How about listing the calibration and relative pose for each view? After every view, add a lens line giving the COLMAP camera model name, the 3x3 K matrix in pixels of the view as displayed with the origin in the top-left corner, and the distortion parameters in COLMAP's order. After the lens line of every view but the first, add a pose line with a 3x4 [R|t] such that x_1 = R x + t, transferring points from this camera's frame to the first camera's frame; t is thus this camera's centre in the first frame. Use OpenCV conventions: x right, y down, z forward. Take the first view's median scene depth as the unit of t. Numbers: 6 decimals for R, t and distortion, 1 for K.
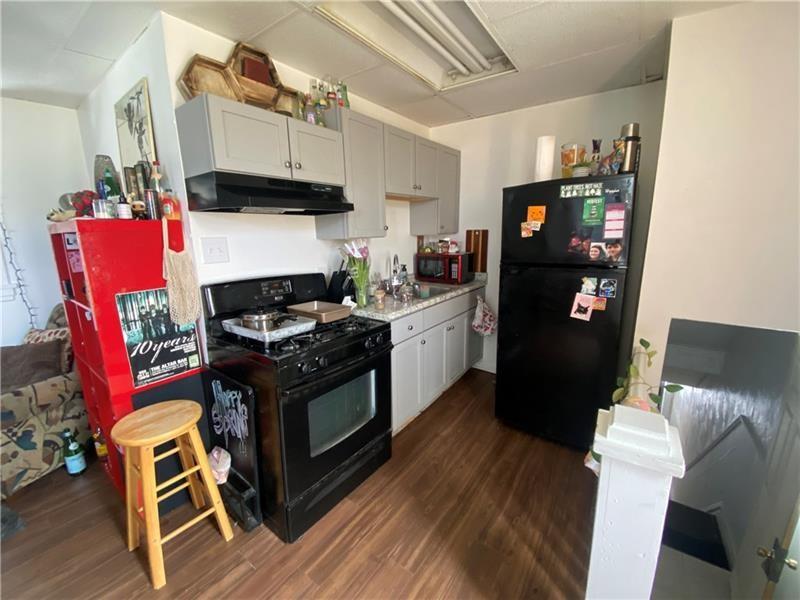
lens RADIAL K [[328.5, 0, 400.8], [0, 328.5, 300.7], [0, 0, 1]] dist [-0.001155, -0.000189]
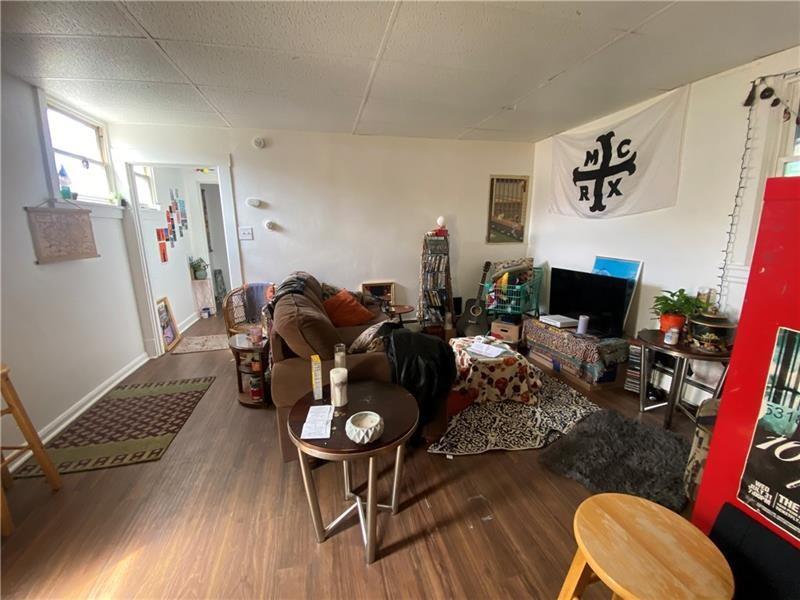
lens RADIAL K [[328.5, 0, 399.5], [0, 328.5, 297.8], [0, 0, 1]] dist [-0.001155, -0.000189]
pose [[-0.633764, 0.176919, -0.753023, -0.115319], [-0.136129, 0.932790, 0.333723, -0.145351], [0.761454, 0.314010, -0.567085, 0.790351]]
